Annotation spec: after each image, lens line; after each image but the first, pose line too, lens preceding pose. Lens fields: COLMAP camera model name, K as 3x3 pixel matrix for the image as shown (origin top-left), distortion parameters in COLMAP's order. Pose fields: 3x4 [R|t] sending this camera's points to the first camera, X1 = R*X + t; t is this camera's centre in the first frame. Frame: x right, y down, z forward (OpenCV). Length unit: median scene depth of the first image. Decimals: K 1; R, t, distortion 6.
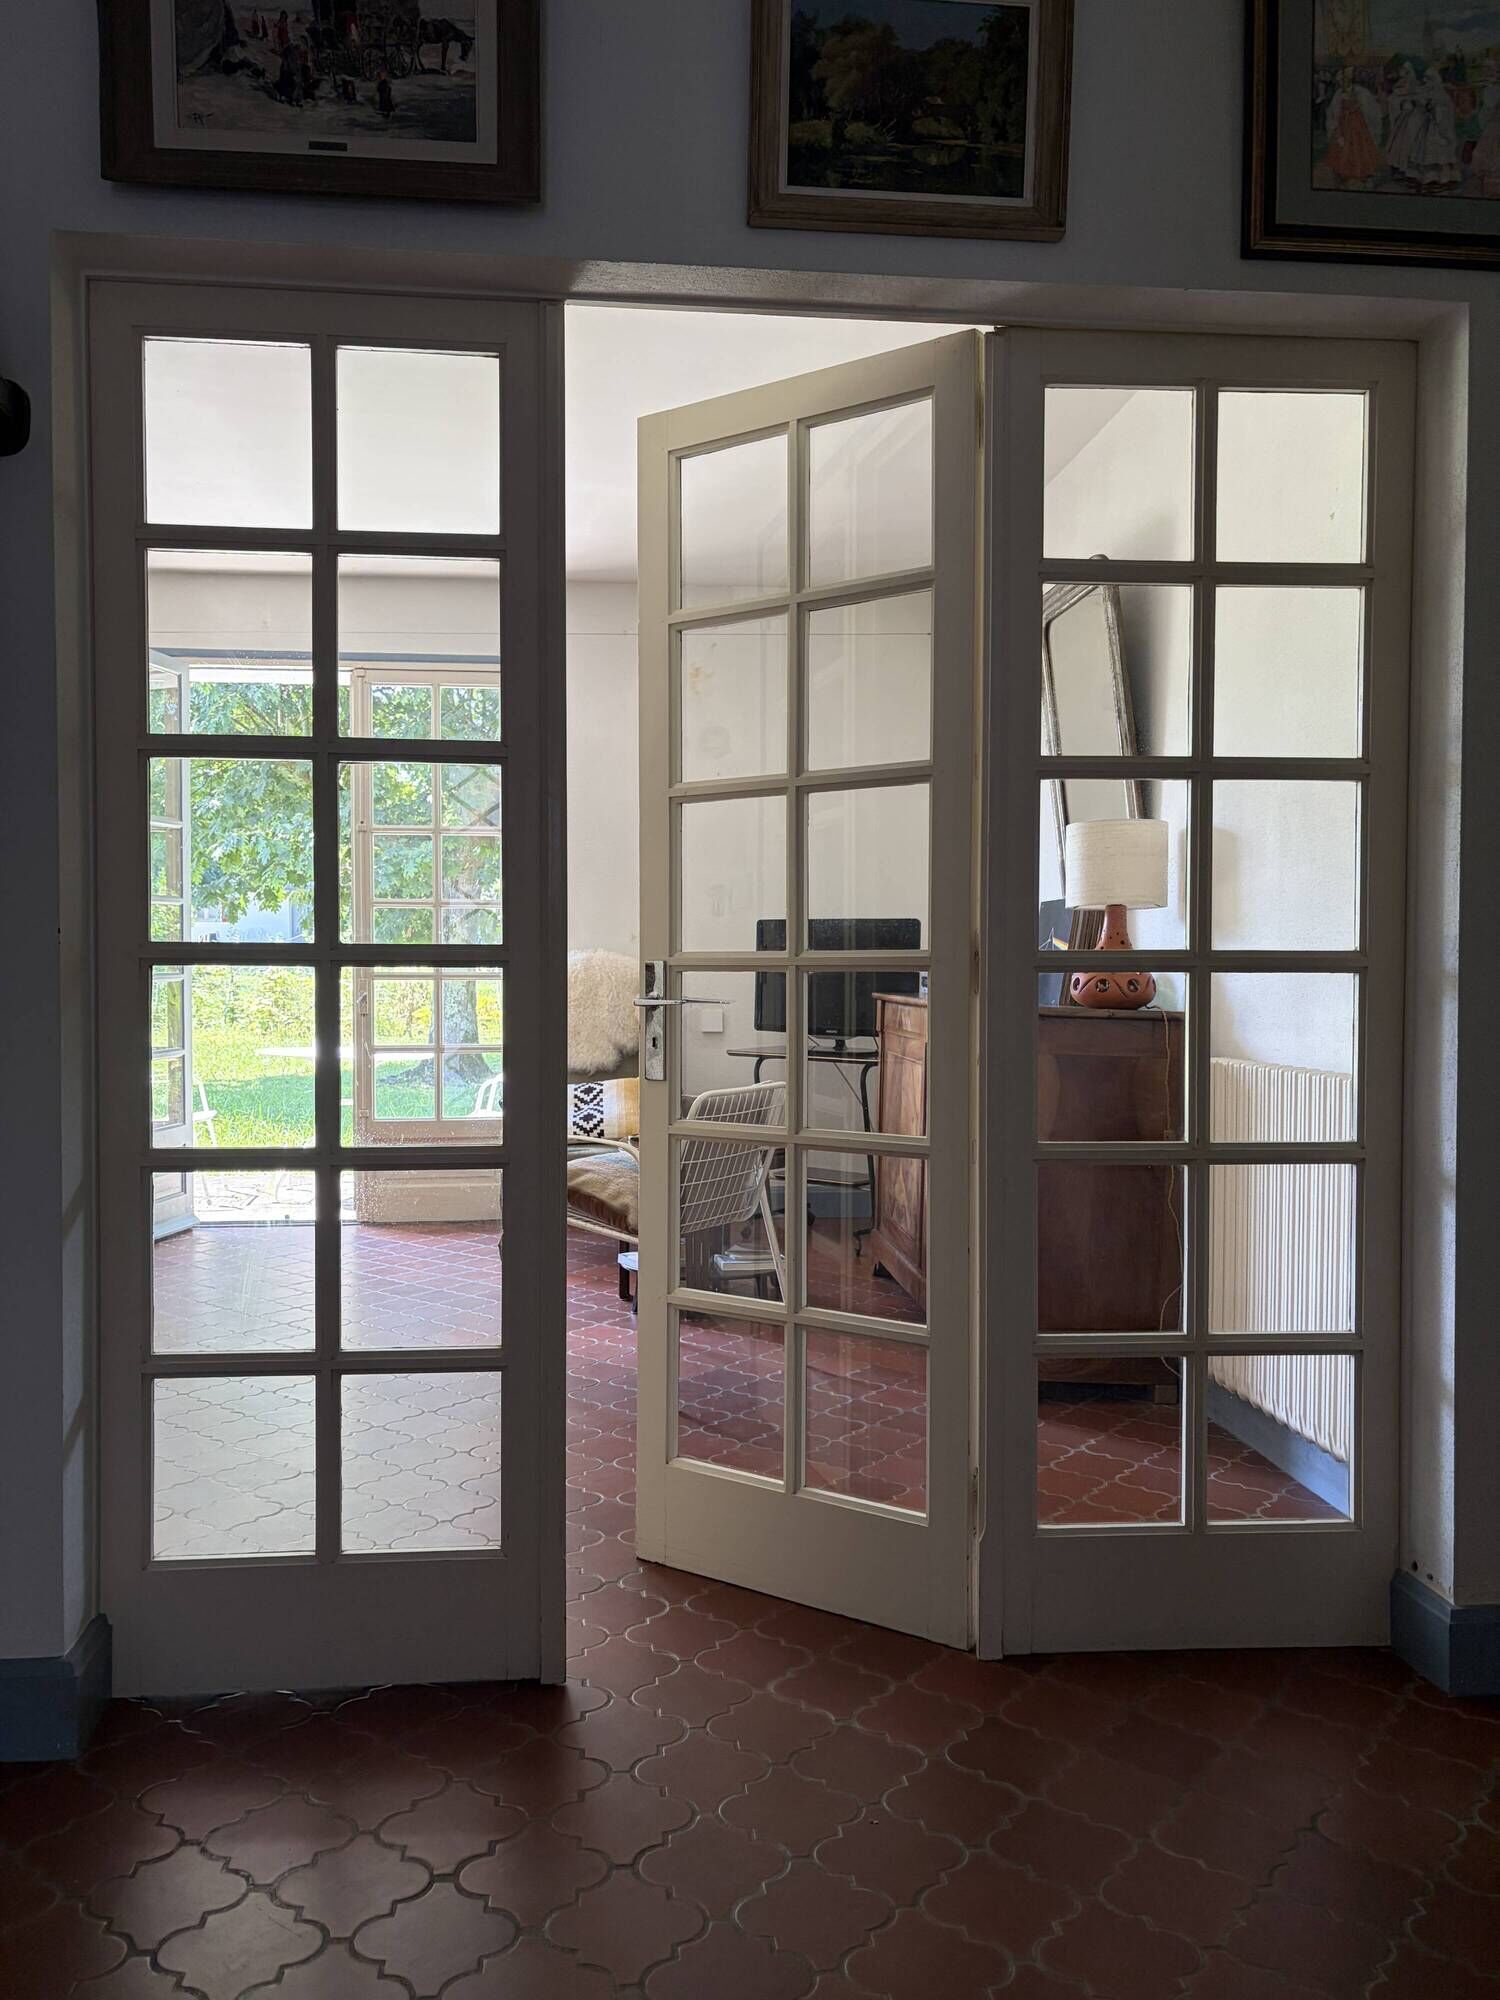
lens RADIAL K [[1521.0, 0, 748.7], [0, 1521.0, 1014.4], [0, 0, 1]] dist [0.076682, -0.096486]
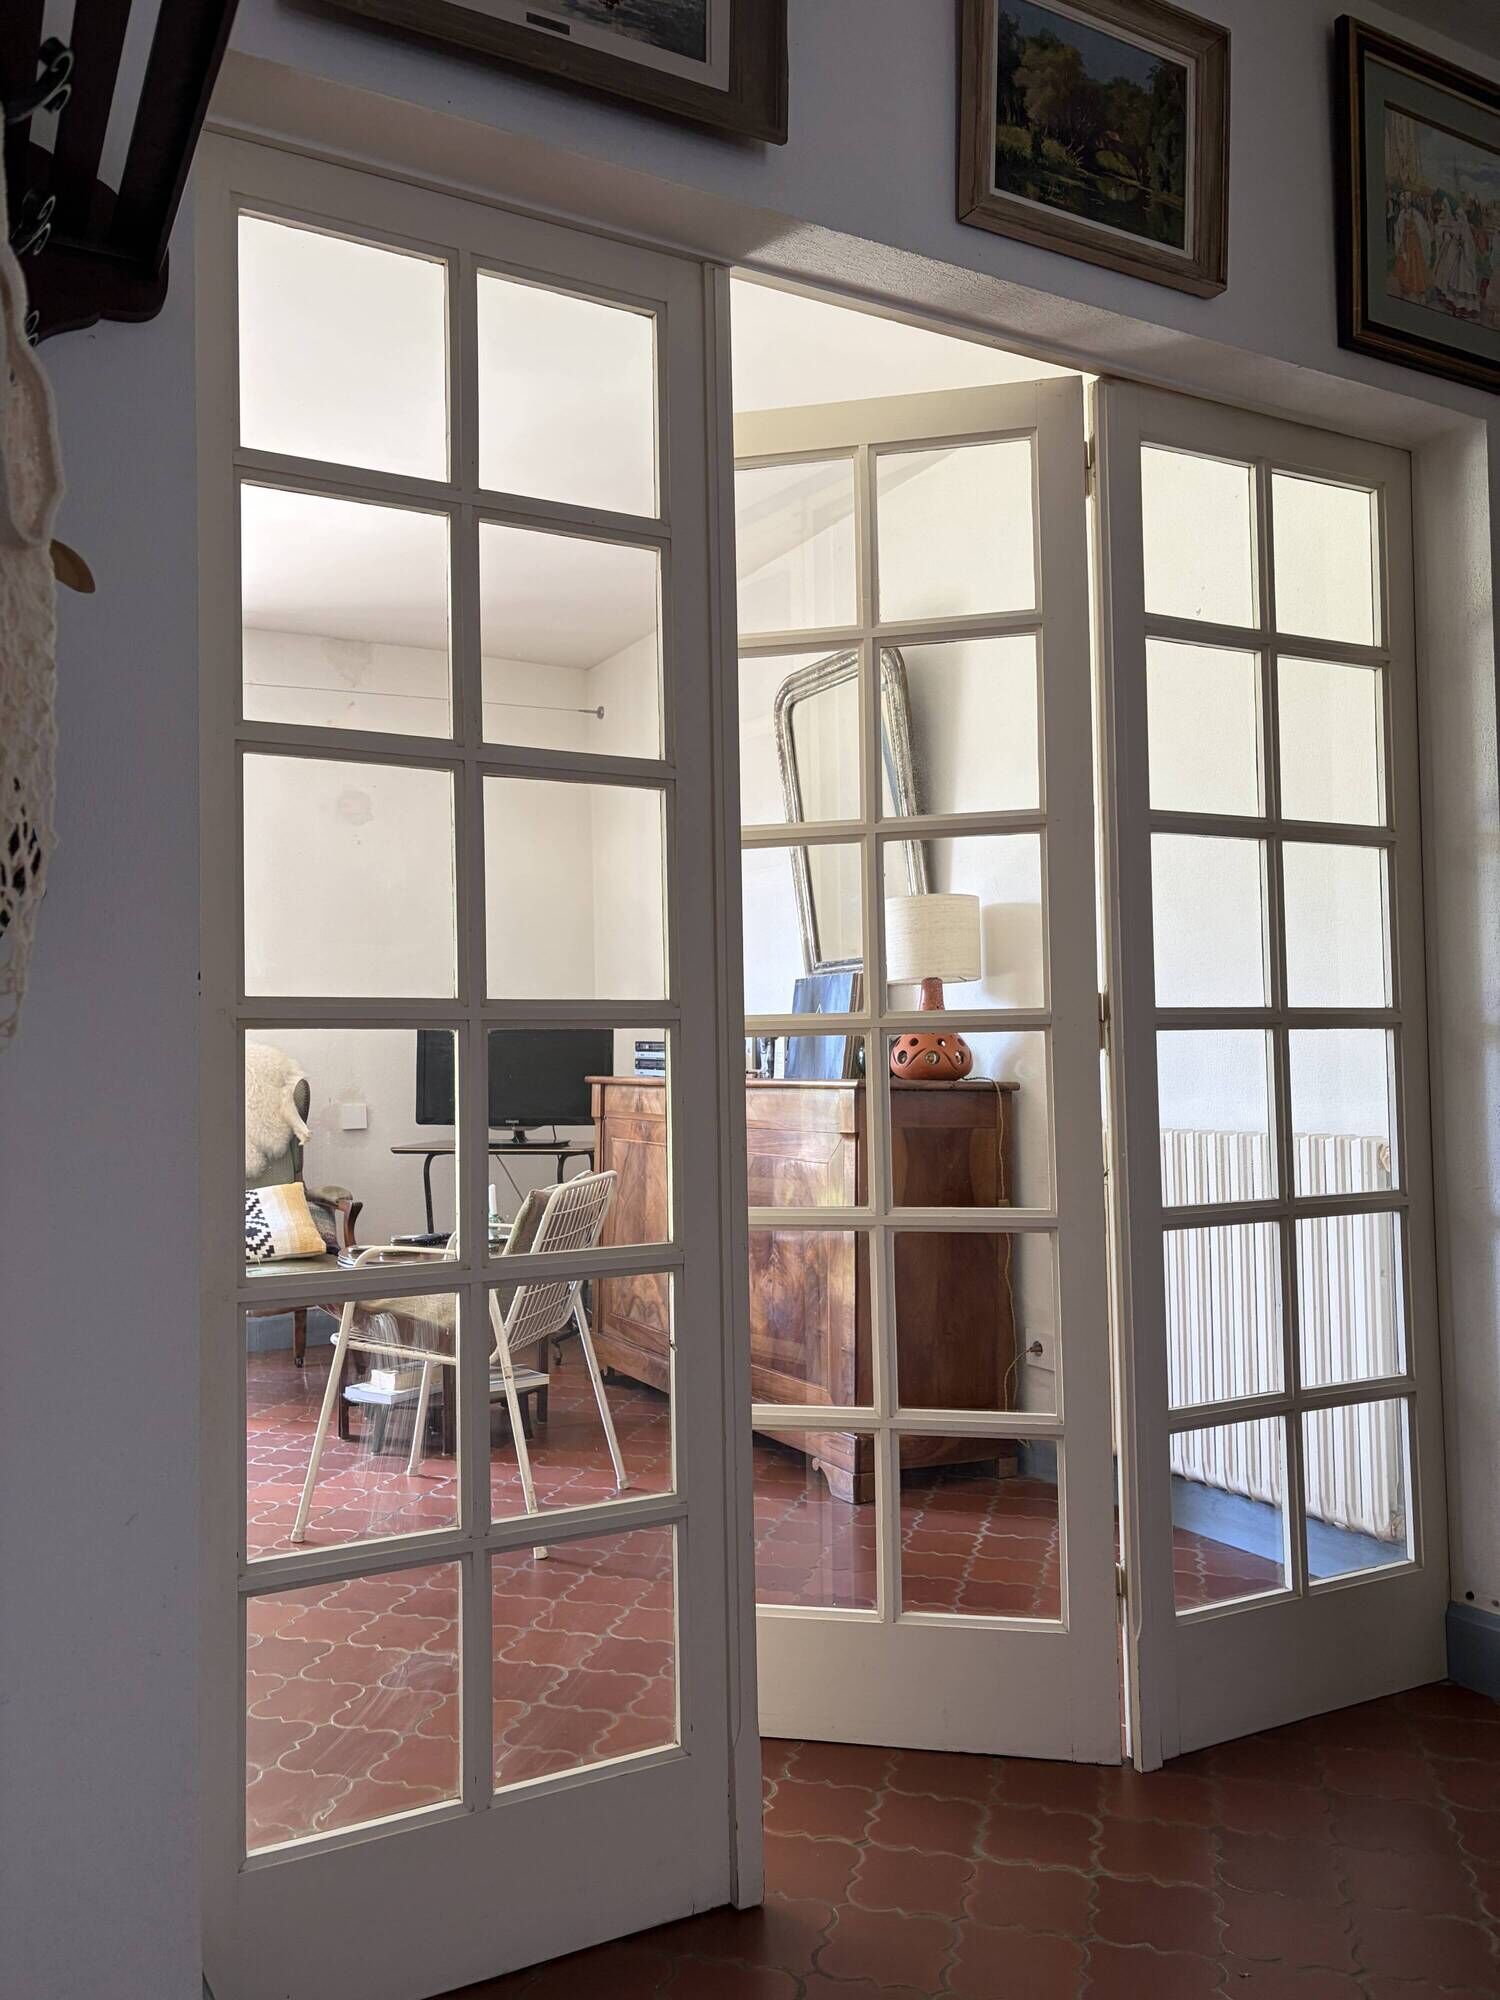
lens RADIAL K [[1518.8, 0, 752.8], [0, 1518.8, 1008.4], [0, 0, 1]] dist [0.121959, -0.161382]
pose [[0.916896, -0.003475, 0.399110, -0.463083], [0.031218, 0.997523, -0.063034, 0.013670], [-0.397902, 0.070255, 0.914734, 0.219626]]
